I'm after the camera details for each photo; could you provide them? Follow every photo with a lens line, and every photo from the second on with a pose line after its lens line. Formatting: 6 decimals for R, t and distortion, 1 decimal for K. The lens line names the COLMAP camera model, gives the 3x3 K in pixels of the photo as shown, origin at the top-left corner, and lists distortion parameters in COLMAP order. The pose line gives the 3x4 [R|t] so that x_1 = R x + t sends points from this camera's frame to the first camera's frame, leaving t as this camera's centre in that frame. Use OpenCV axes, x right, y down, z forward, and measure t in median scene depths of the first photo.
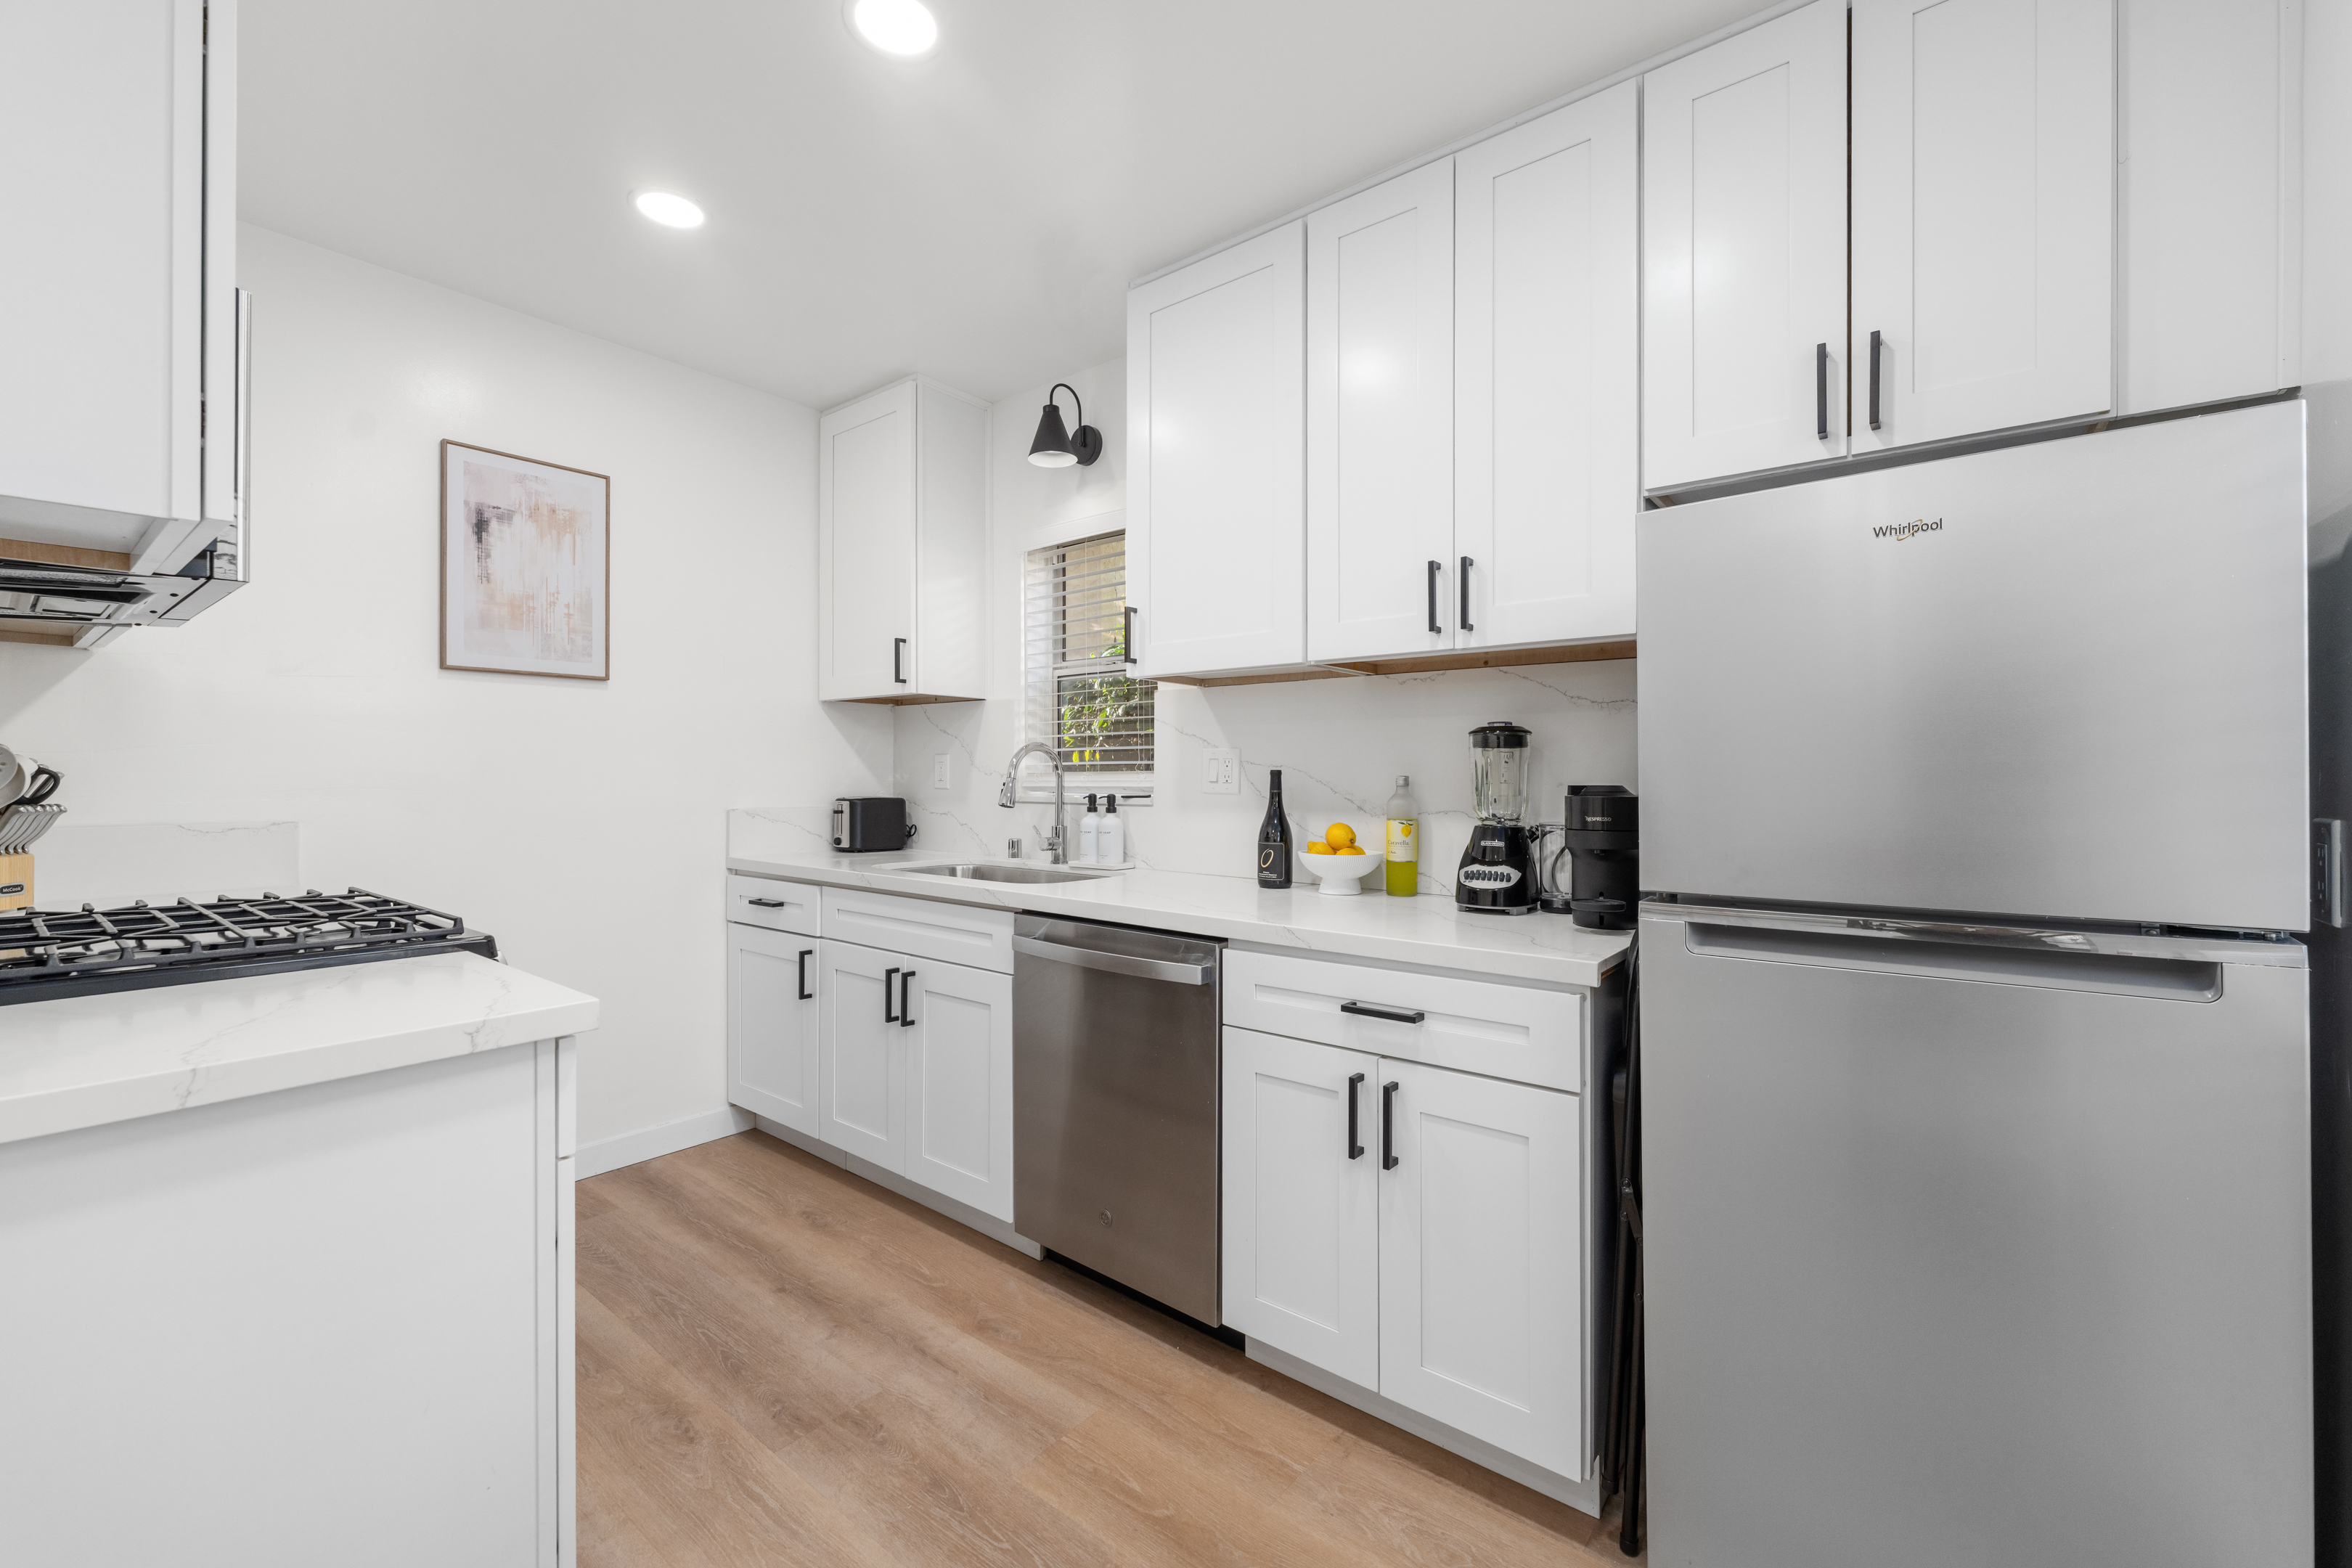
lens RADIAL K [[963.0, 0, 1173.8], [0, 963.0, 774.7], [0, 0, 1]] dist [0.001754, -0.000336]
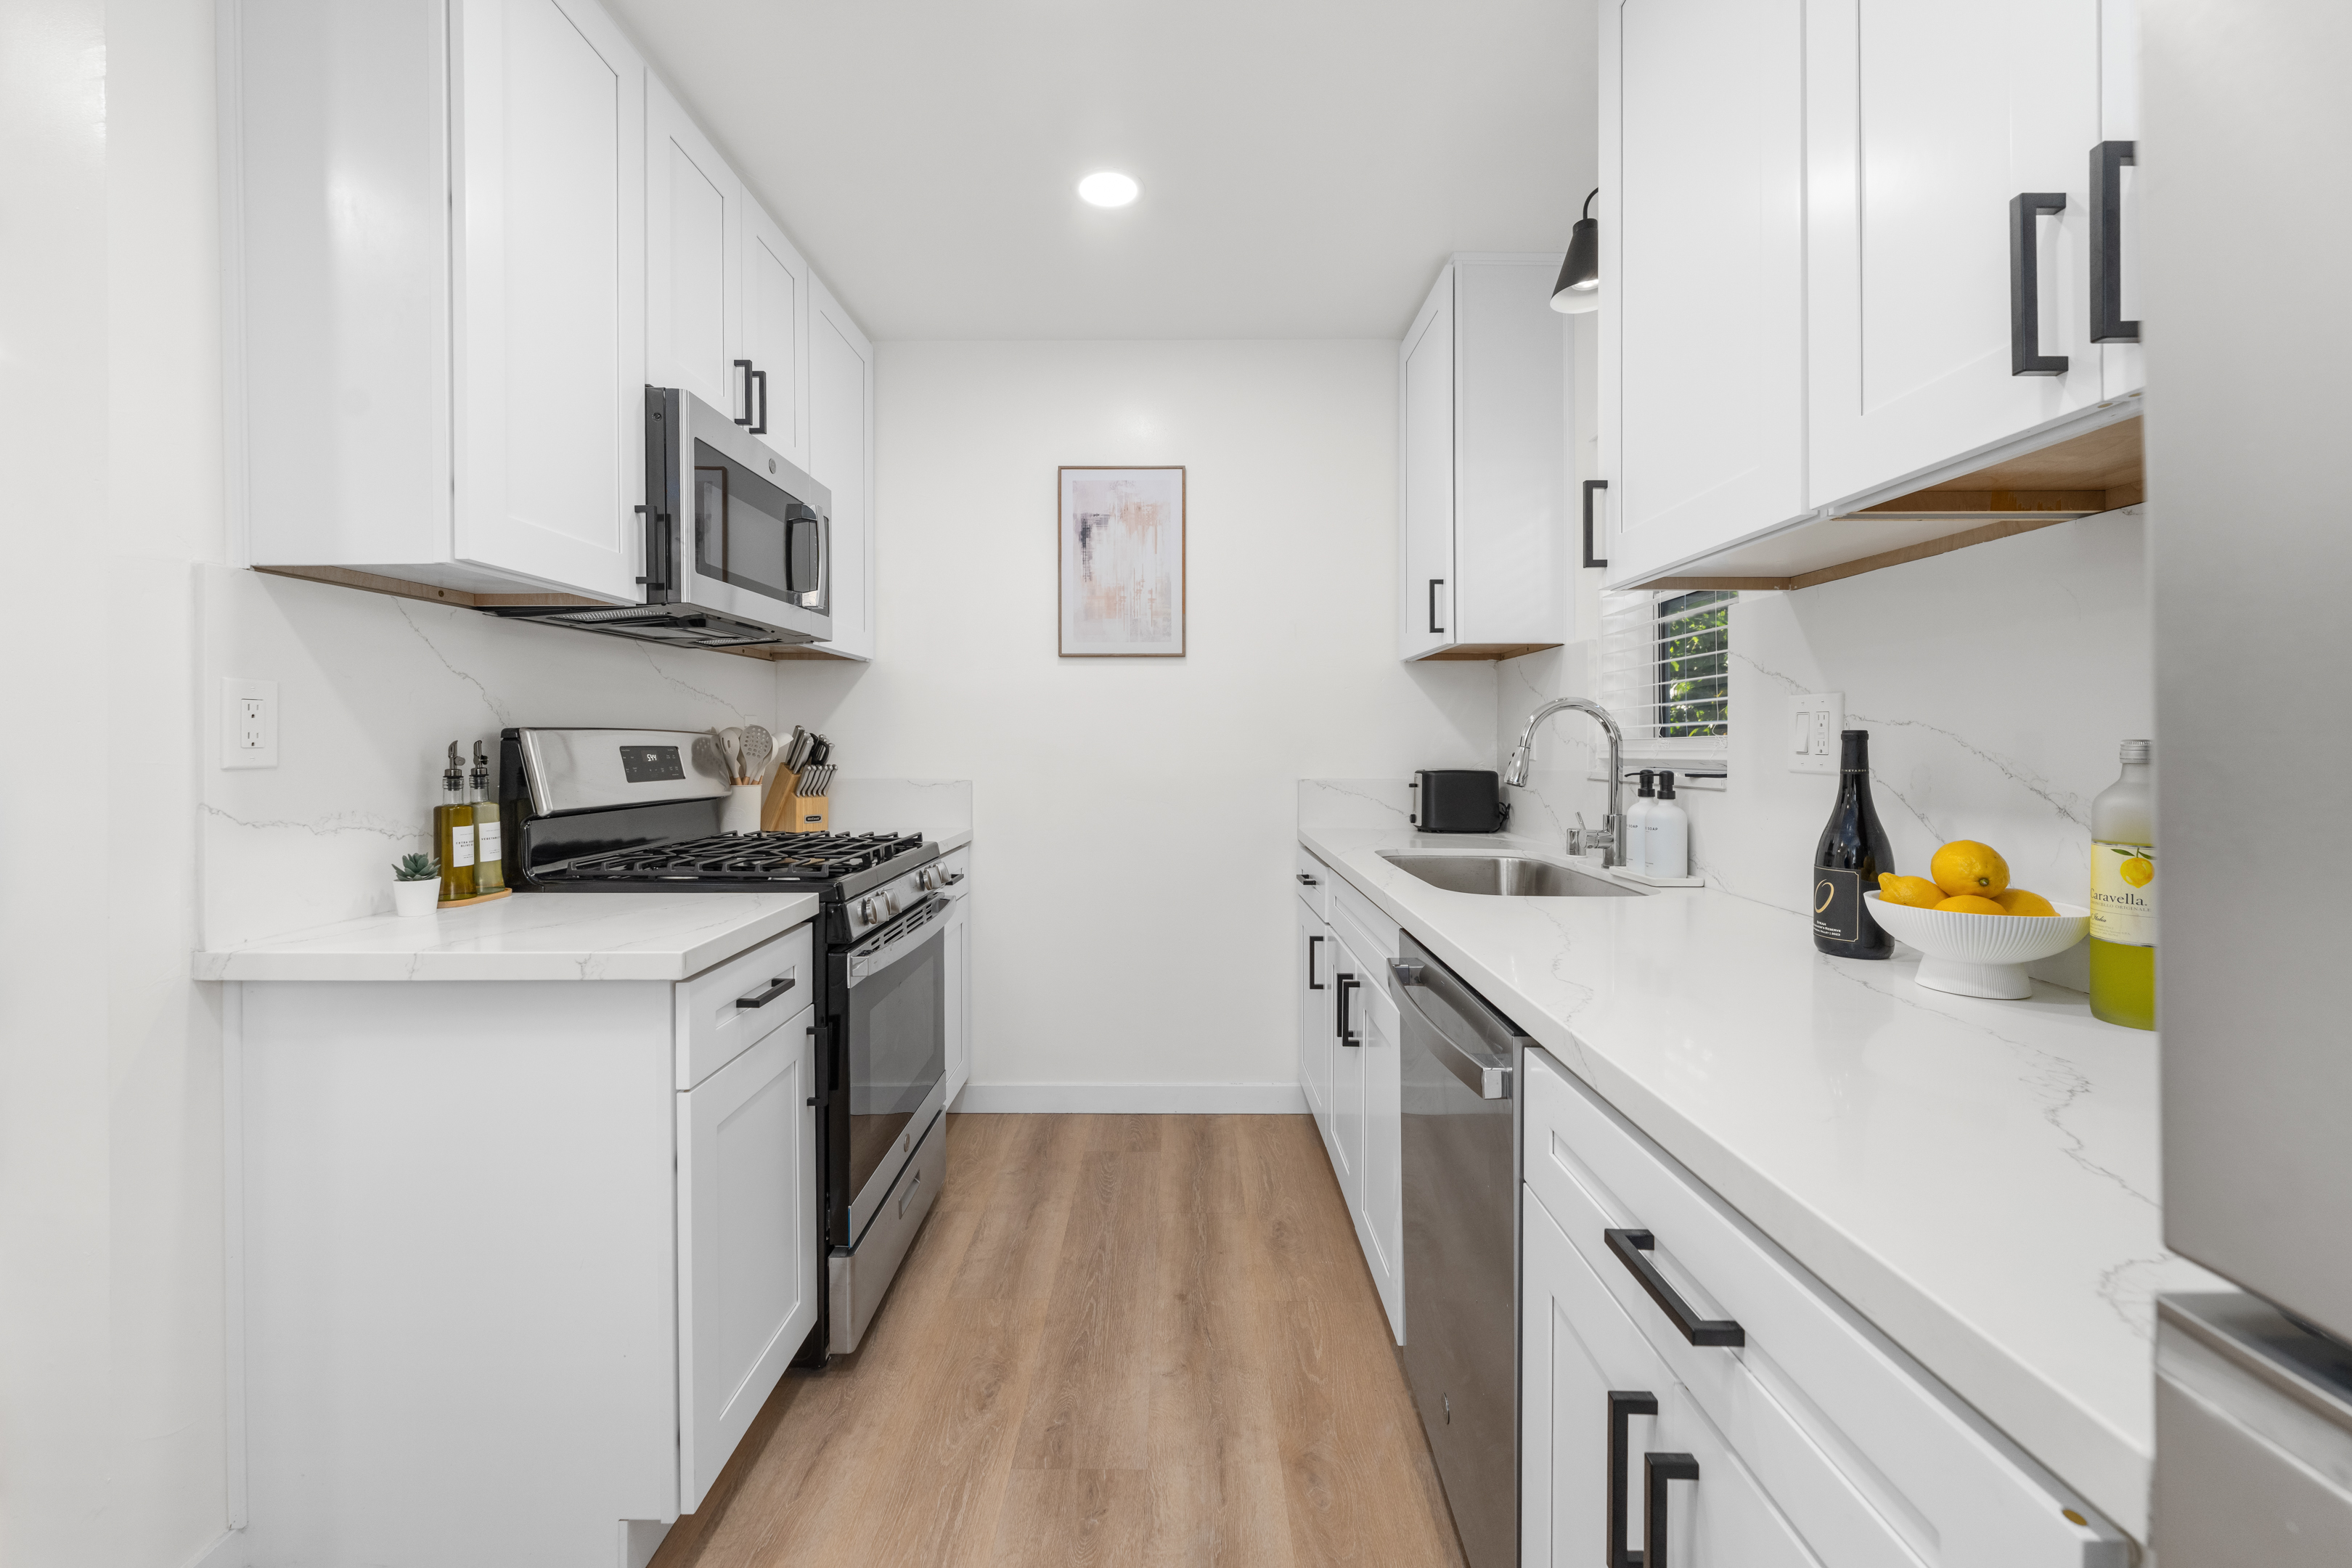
lens RADIAL K [[963.0, 0, 1170.4], [0, 963.0, 749.4], [0, 0, 1]] dist [0.001754, -0.000336]
pose [[0.615865, 0.000405, -0.787852, 0.272816], [0.003304, 0.999990, 0.003097, 0.002591], [0.787845, -0.004511, 0.615857, 0.360037]]
